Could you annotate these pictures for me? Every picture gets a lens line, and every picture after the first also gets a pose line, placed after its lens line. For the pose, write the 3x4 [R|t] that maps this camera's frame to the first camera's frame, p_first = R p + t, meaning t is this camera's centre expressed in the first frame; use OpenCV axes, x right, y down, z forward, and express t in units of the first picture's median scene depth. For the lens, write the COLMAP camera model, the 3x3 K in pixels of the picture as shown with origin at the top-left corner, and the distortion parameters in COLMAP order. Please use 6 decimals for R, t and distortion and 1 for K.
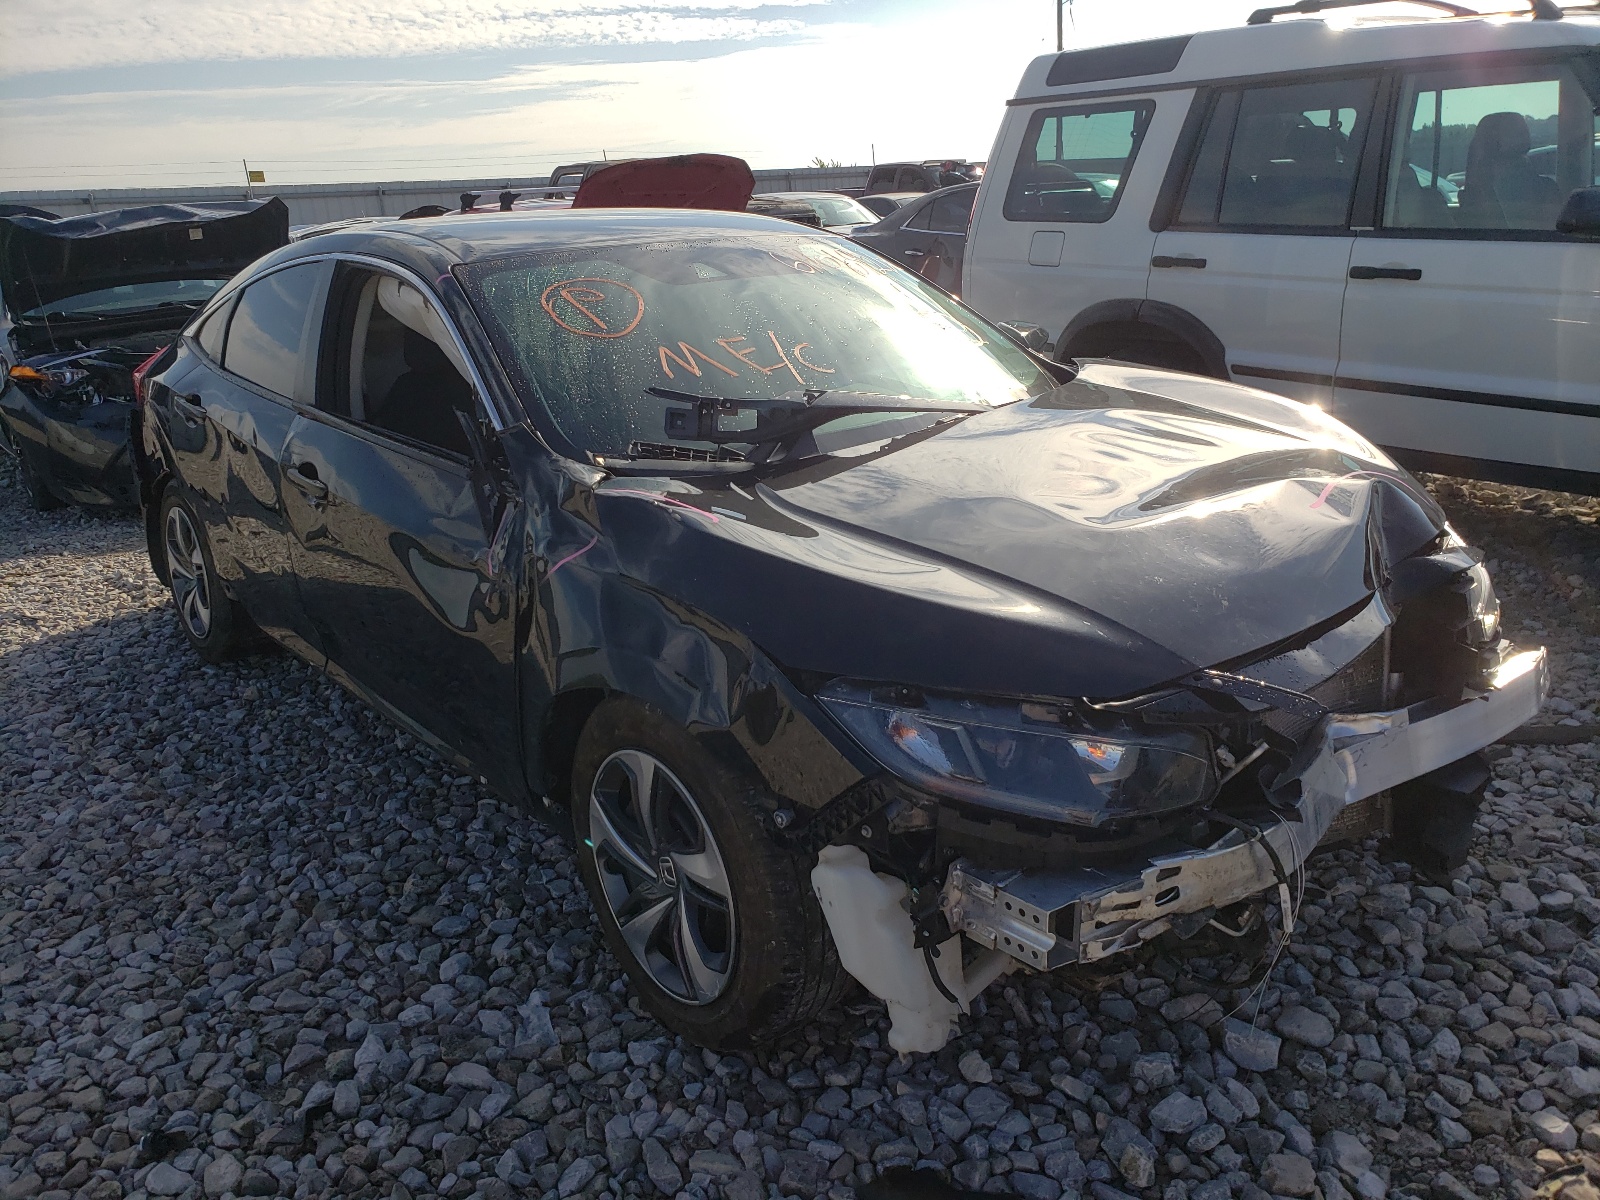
lens RADIAL K [[1189.4, 0, 800.0], [0, 1189.4, 600.0], [0, 0, 1]] dist [0.002557, 0.004882]
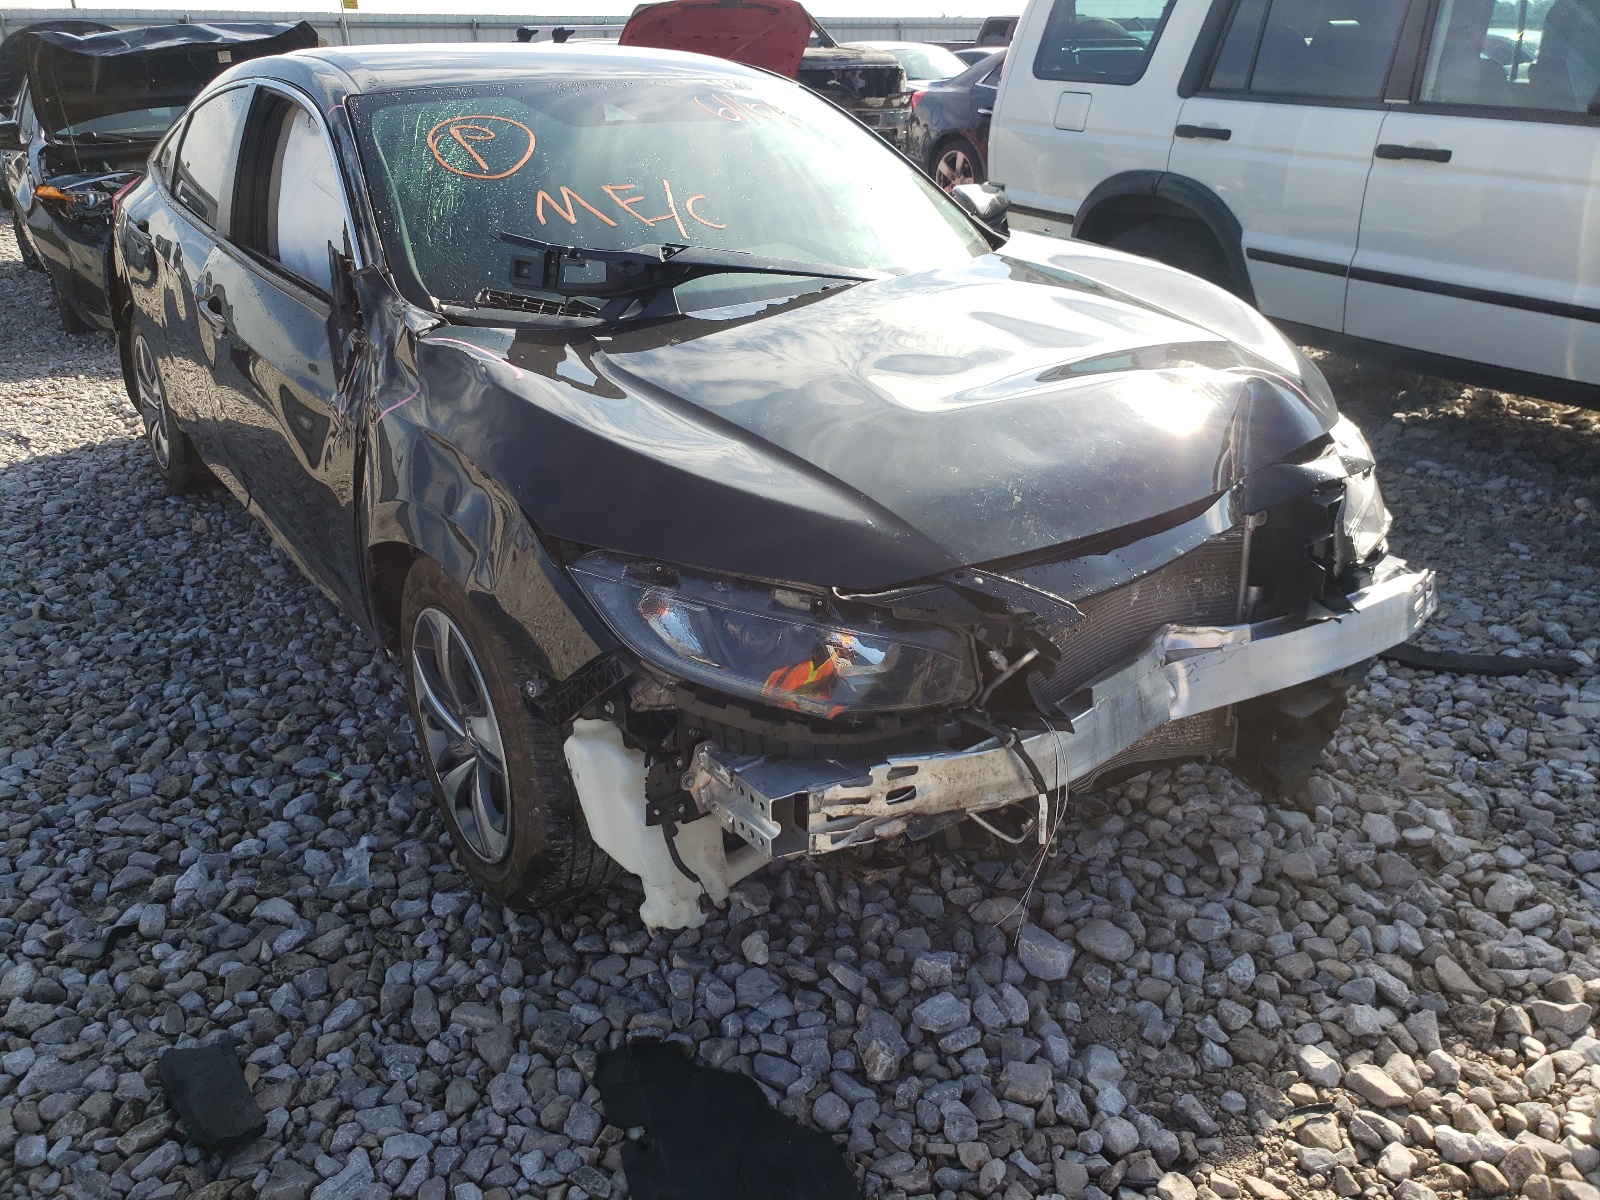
lens RADIAL K [[1189.4, 0, 800.0], [0, 1189.4, 600.0], [0, 0, 1]] dist [0.002557, 0.004882]
pose [[0.995088, 0.073599, -0.066199, 0.202692], [-0.066027, 0.991726, 0.110086, -0.007500], [0.073754, -0.105175, 0.991715, 0.041542]]
